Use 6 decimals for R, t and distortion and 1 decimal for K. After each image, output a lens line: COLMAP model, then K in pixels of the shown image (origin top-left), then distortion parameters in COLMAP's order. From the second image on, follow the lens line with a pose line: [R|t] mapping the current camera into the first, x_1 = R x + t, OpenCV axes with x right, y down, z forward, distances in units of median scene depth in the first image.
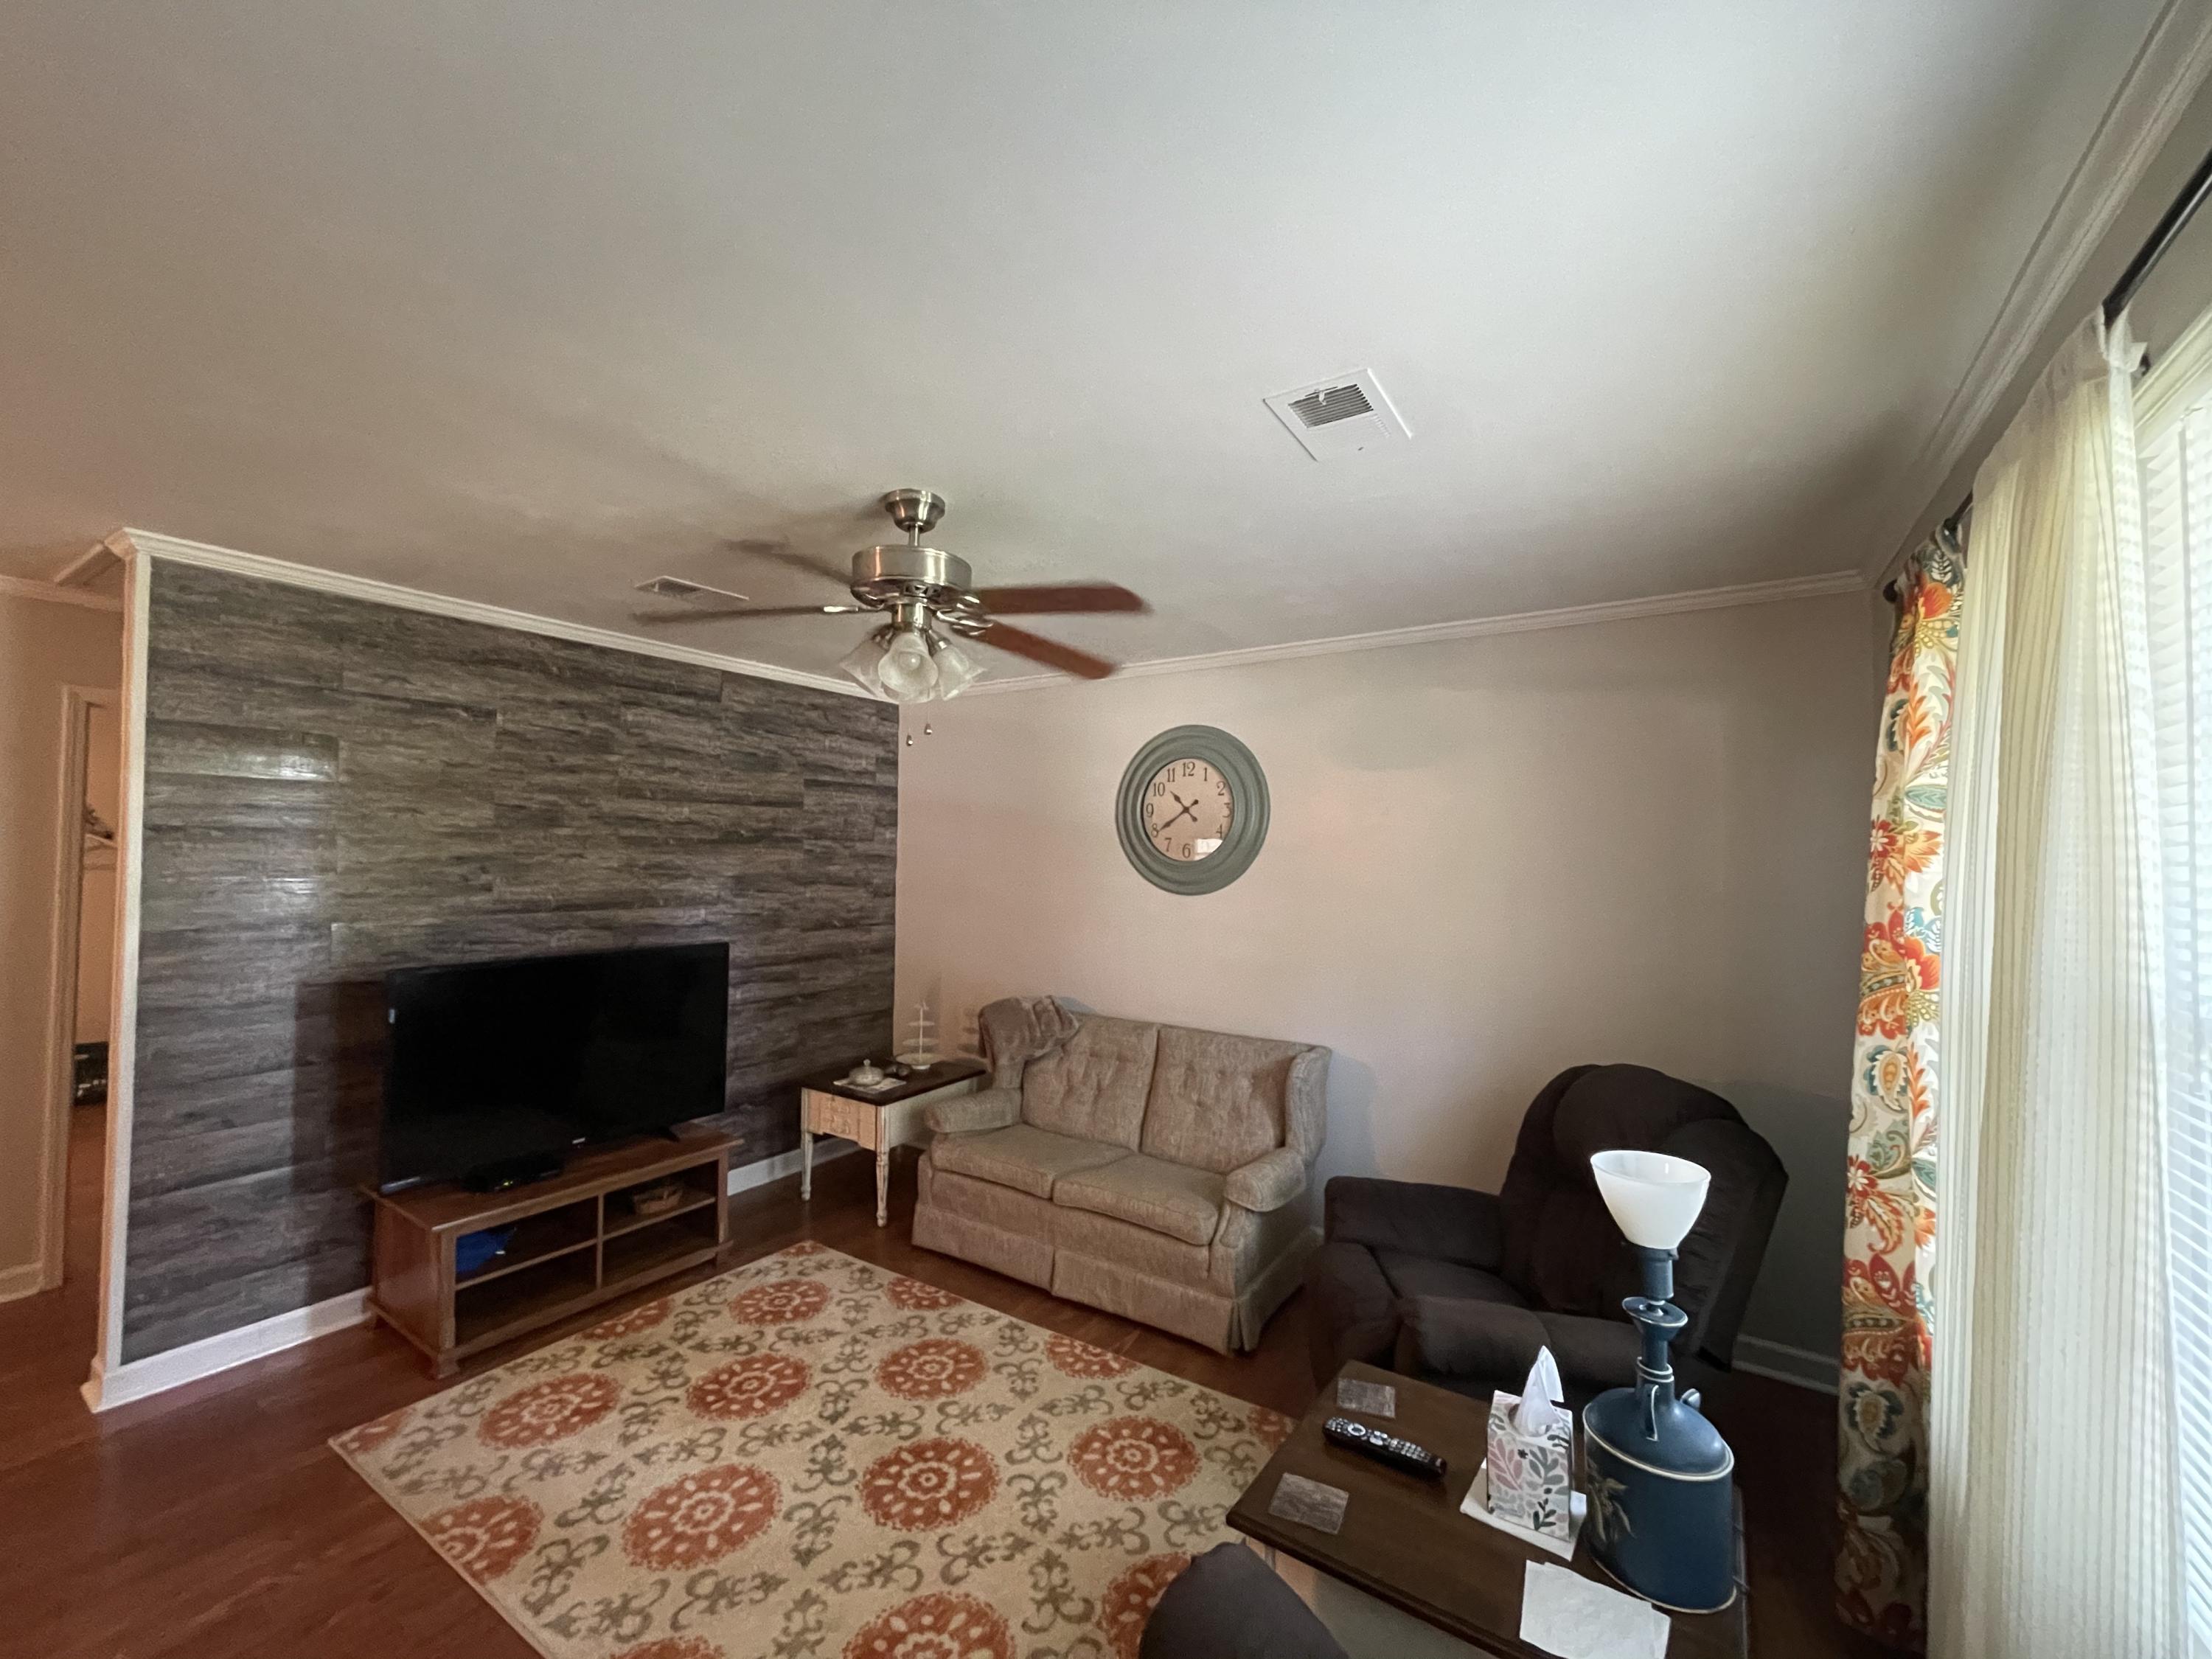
lens RADIAL K [[886.7, 0, 1094.2], [0, 886.7, 823.4], [0, 0, 1]] dist [-0.000363, 0.000119]
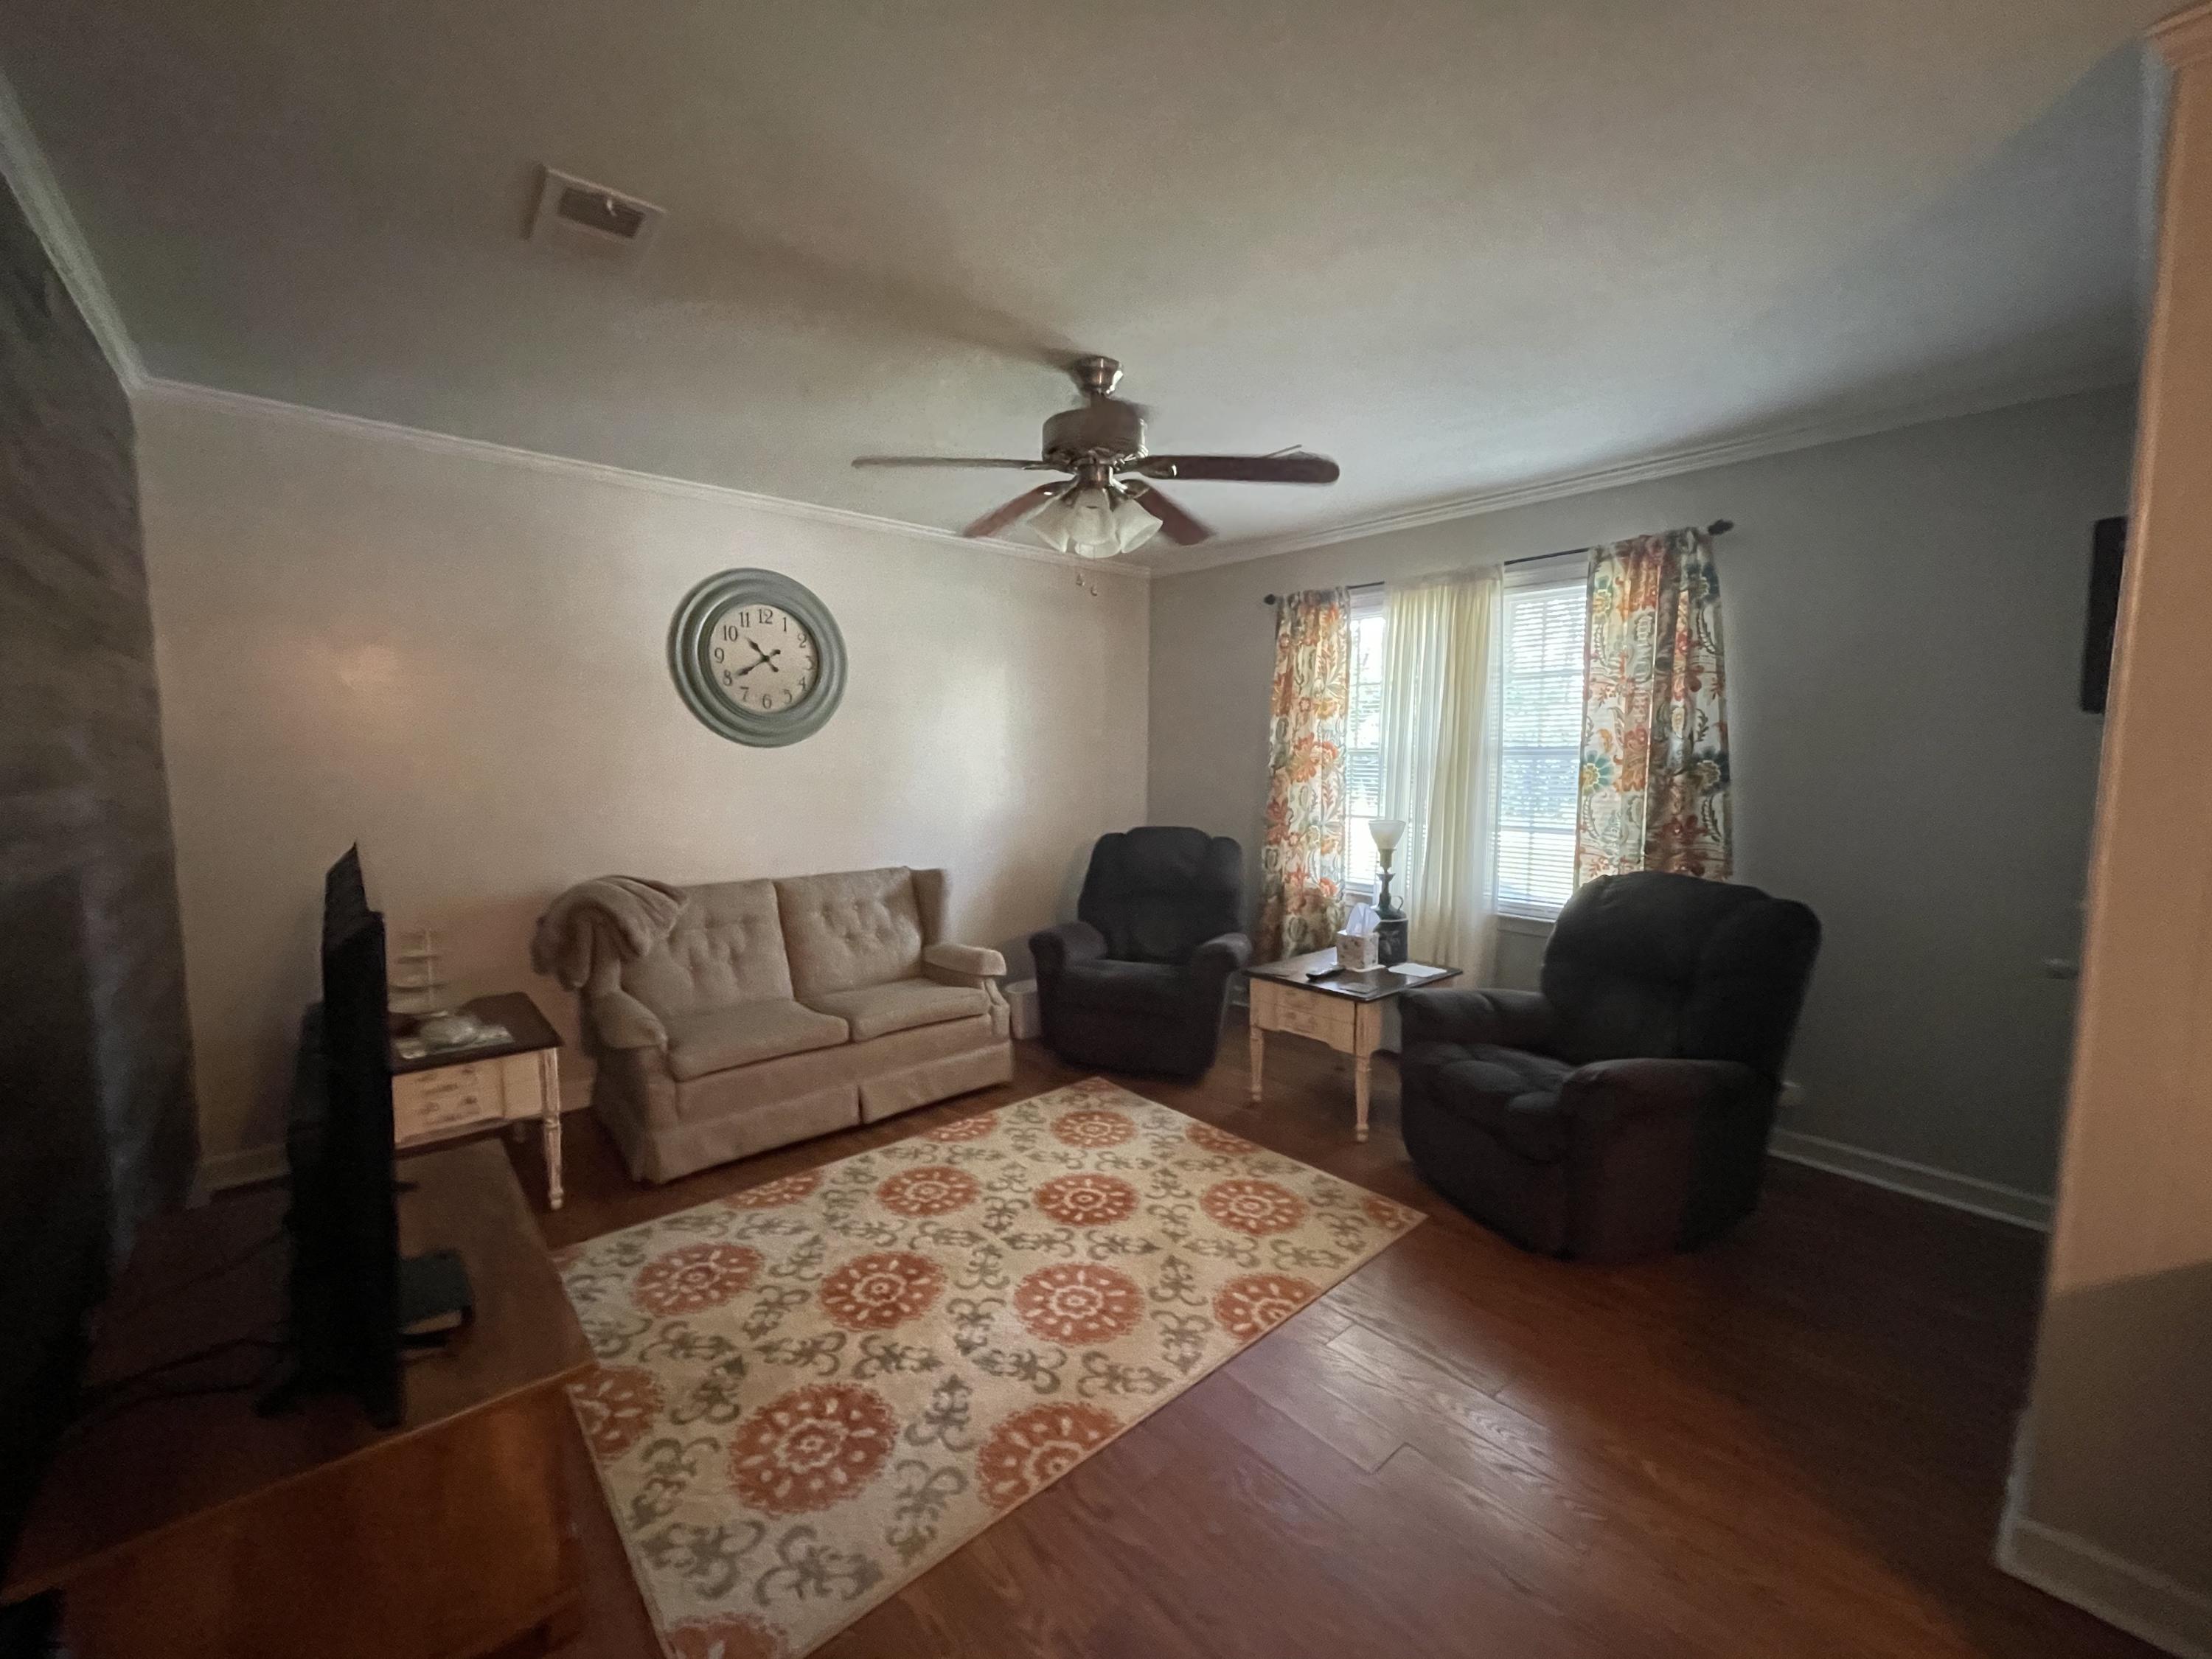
lens RADIAL K [[886.7, 0, 1094.2], [0, 886.7, 823.4], [0, 0, 1]] dist [-0.000363, 0.000119]
pose [[0.274321, -0.102932, 0.956113, -1.142670], [-0.046704, 0.991656, 0.120159, 0.046101], [-0.960503, -0.077617, 0.267225, 0.586994]]
